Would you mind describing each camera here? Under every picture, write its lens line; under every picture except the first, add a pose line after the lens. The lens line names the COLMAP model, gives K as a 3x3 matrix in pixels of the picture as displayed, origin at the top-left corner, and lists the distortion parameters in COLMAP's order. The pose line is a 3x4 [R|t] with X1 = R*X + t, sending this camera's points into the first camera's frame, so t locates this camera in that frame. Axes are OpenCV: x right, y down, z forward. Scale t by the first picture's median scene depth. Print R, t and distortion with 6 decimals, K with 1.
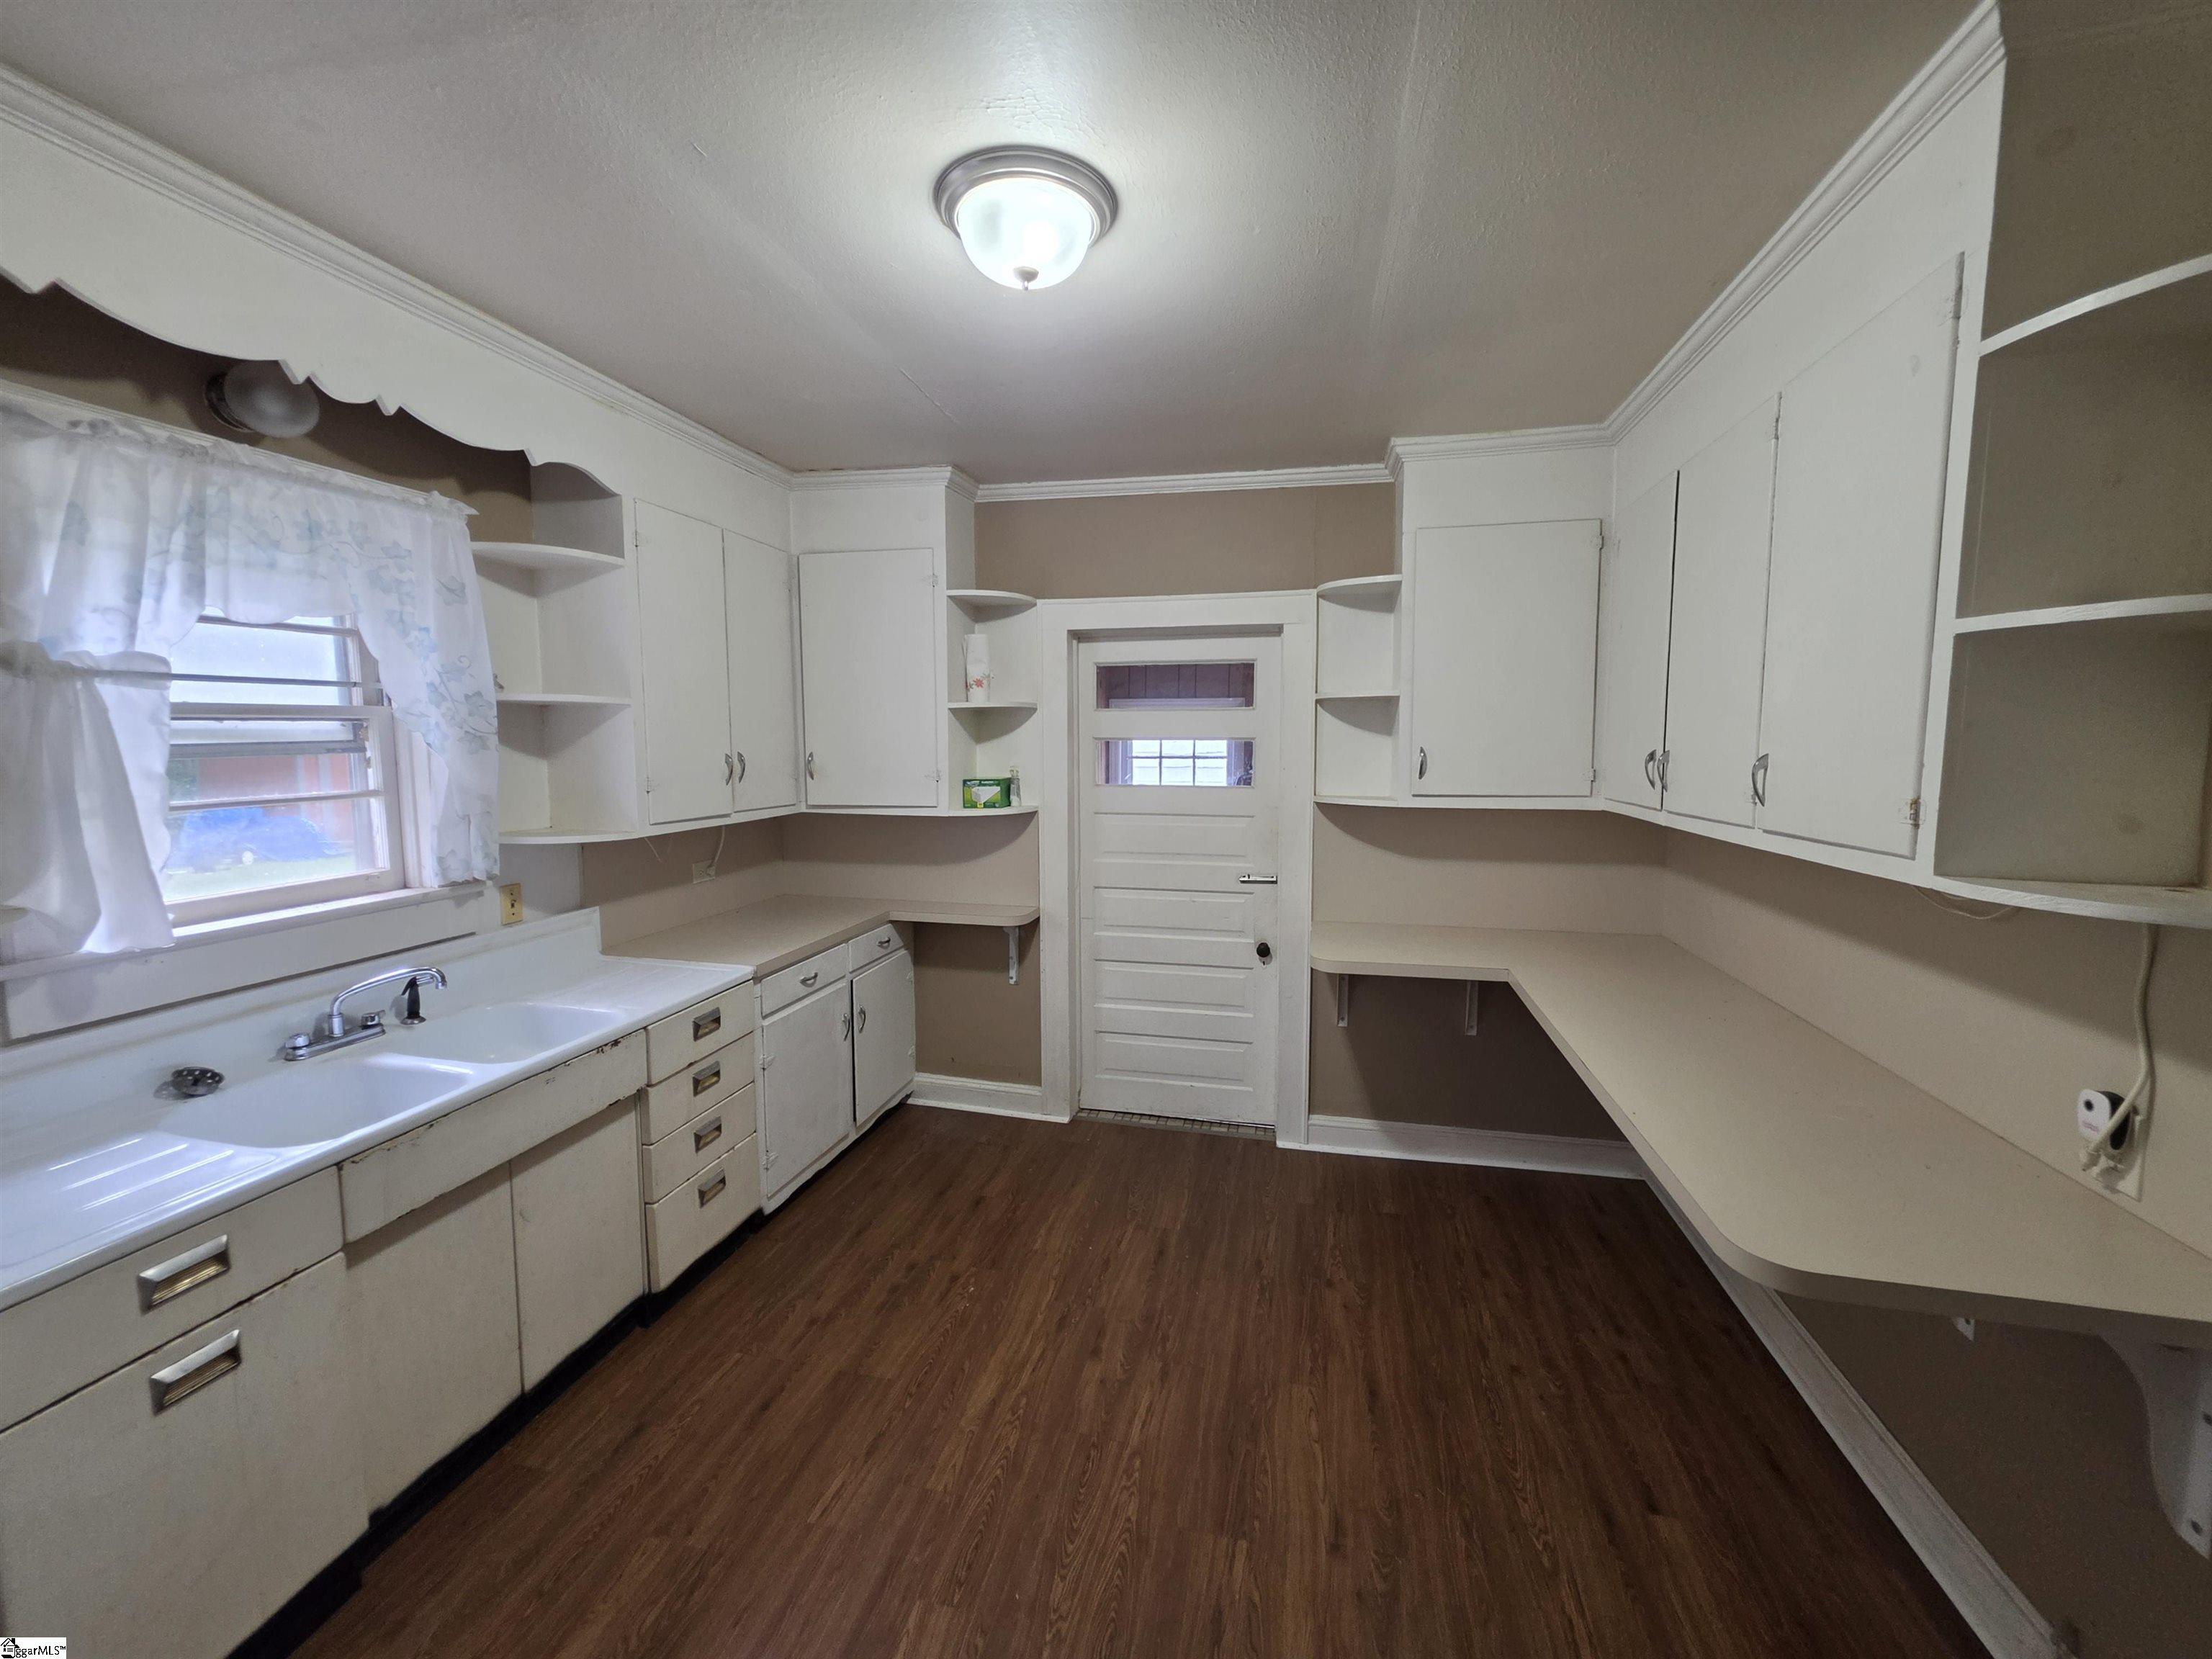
lens RADIAL K [[889.4, 0, 1097.1], [0, 889.4, 829.5], [0, 0, 1]] dist [0.000833, 0.000144]
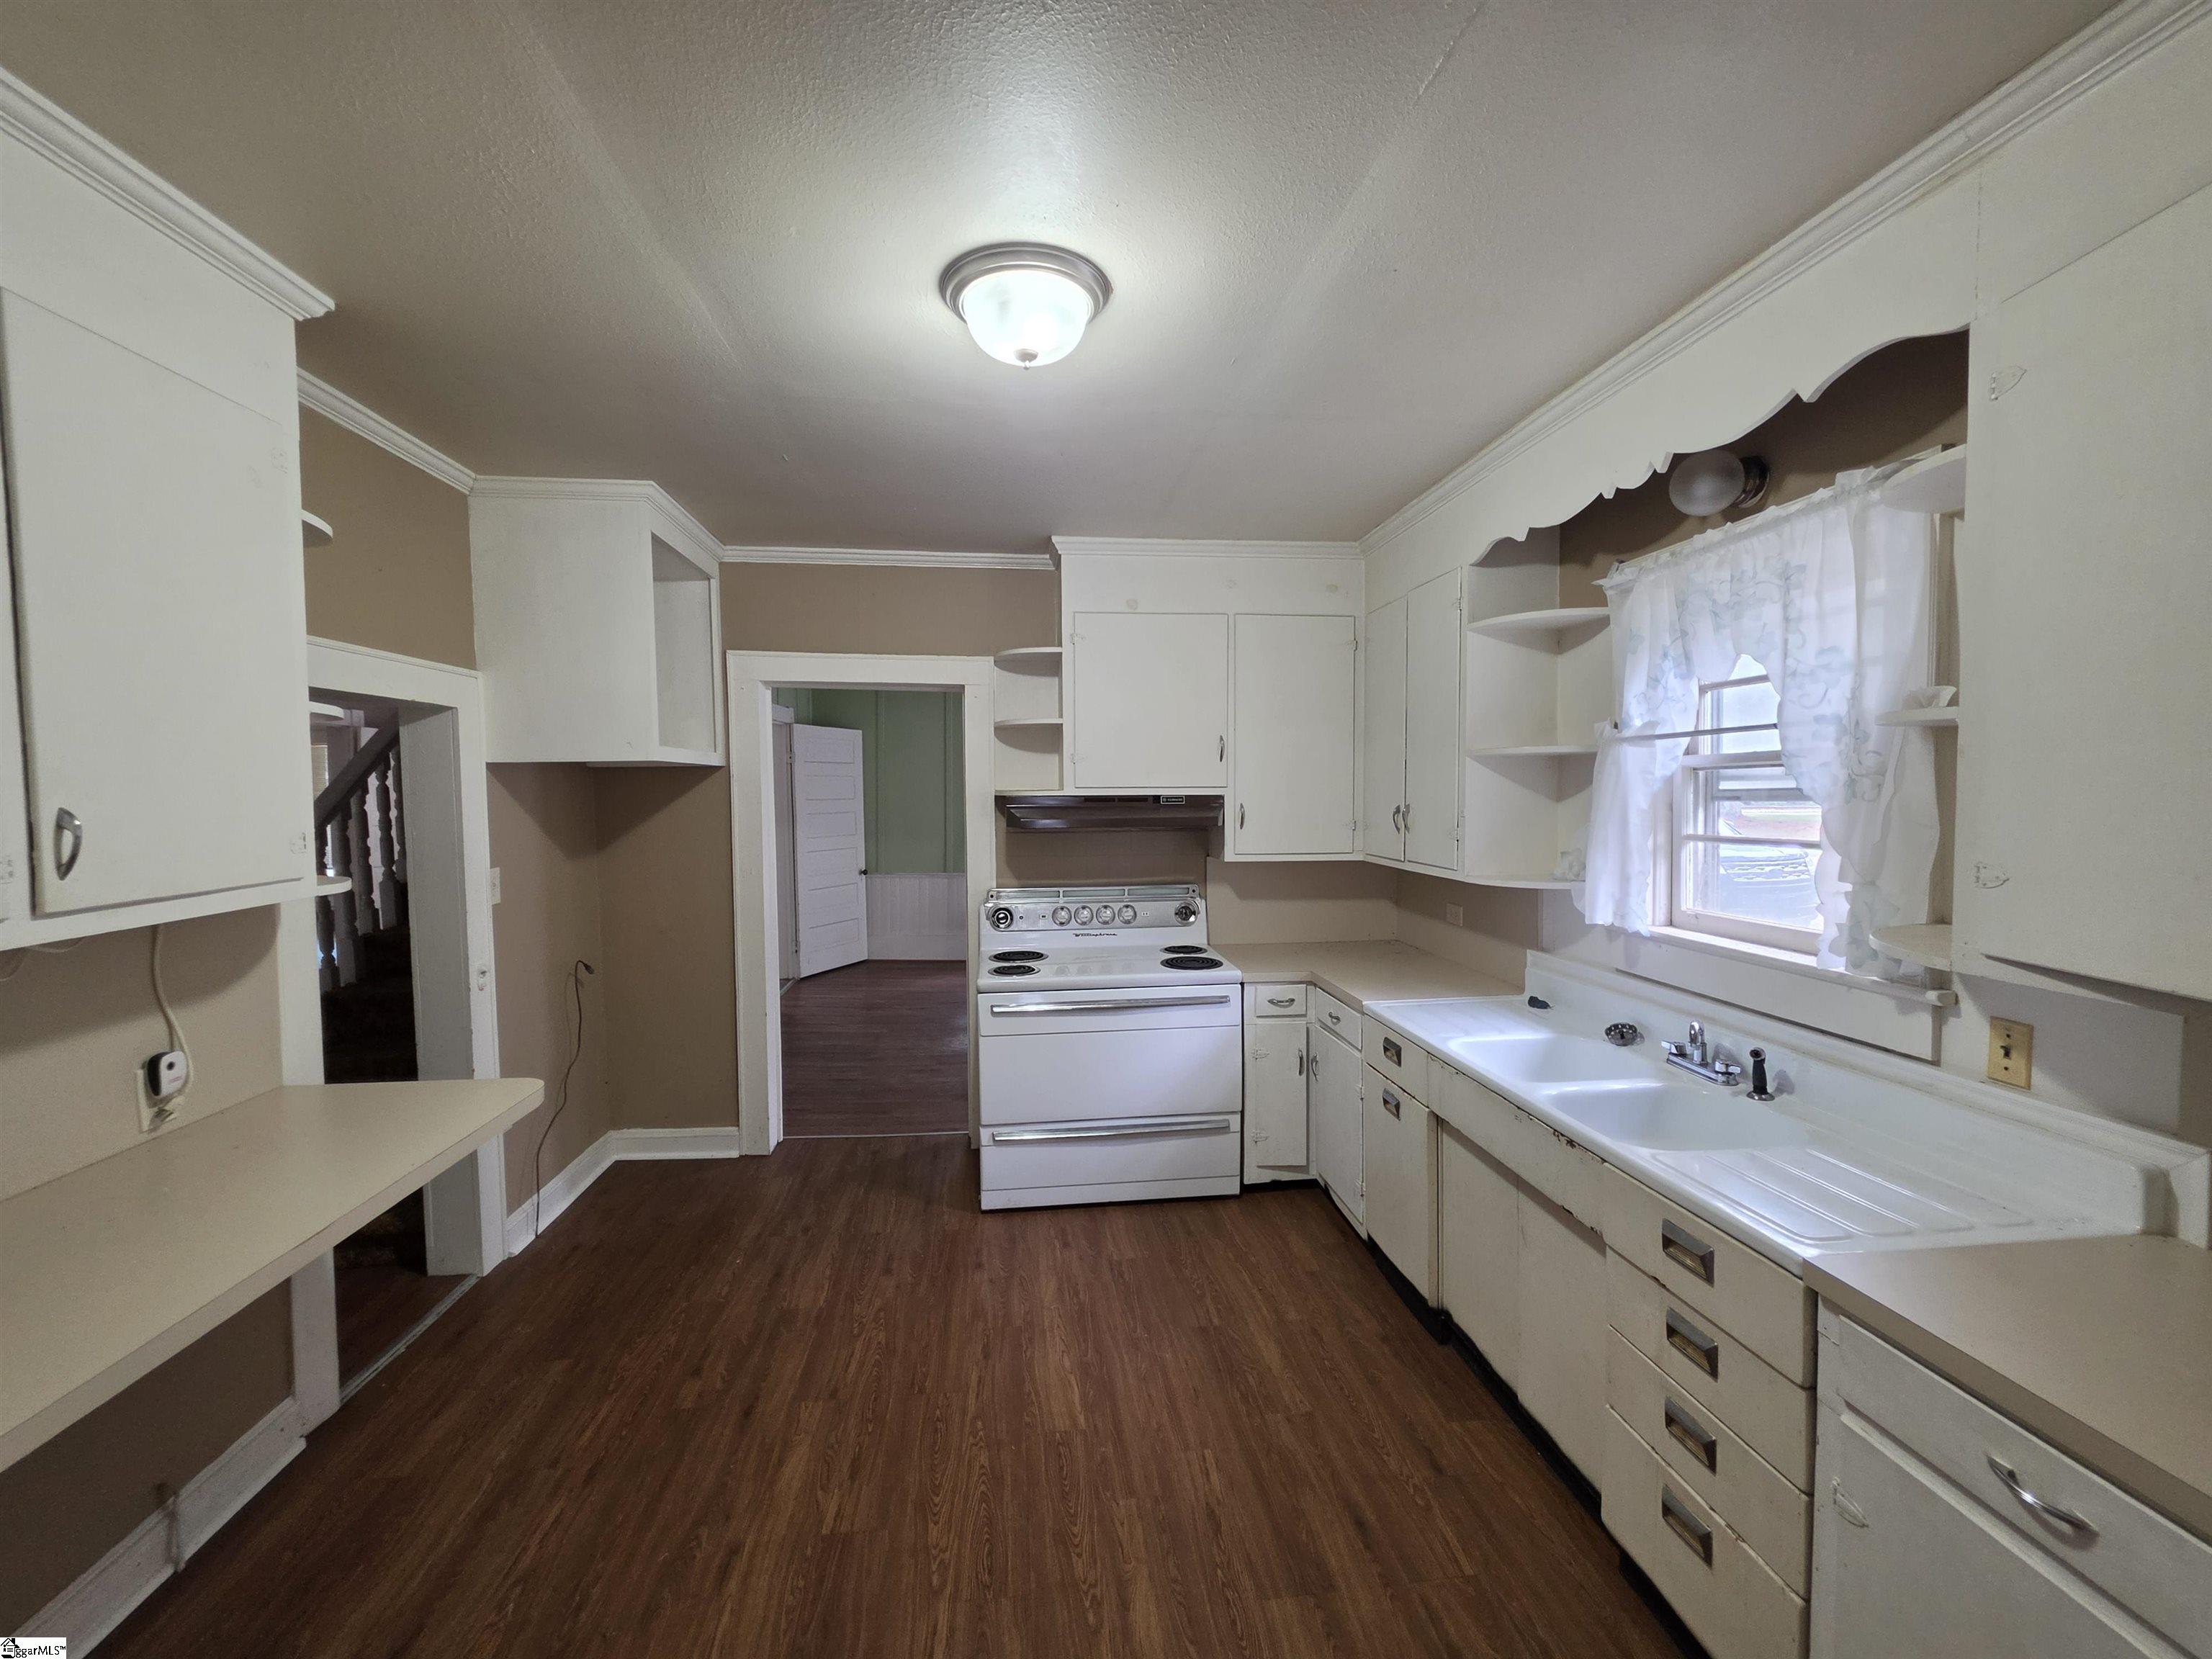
lens RADIAL K [[889.4, 0, 1101.0], [0, 889.4, 814.1], [0, 0, 1]] dist [0.000833, 0.000144]
pose [[-0.939655, 0.013958, -0.341840, 0.184810], [-0.032363, 0.991061, 0.129427, -0.185574], [0.340590, 0.132680, -0.930803, 1.789727]]
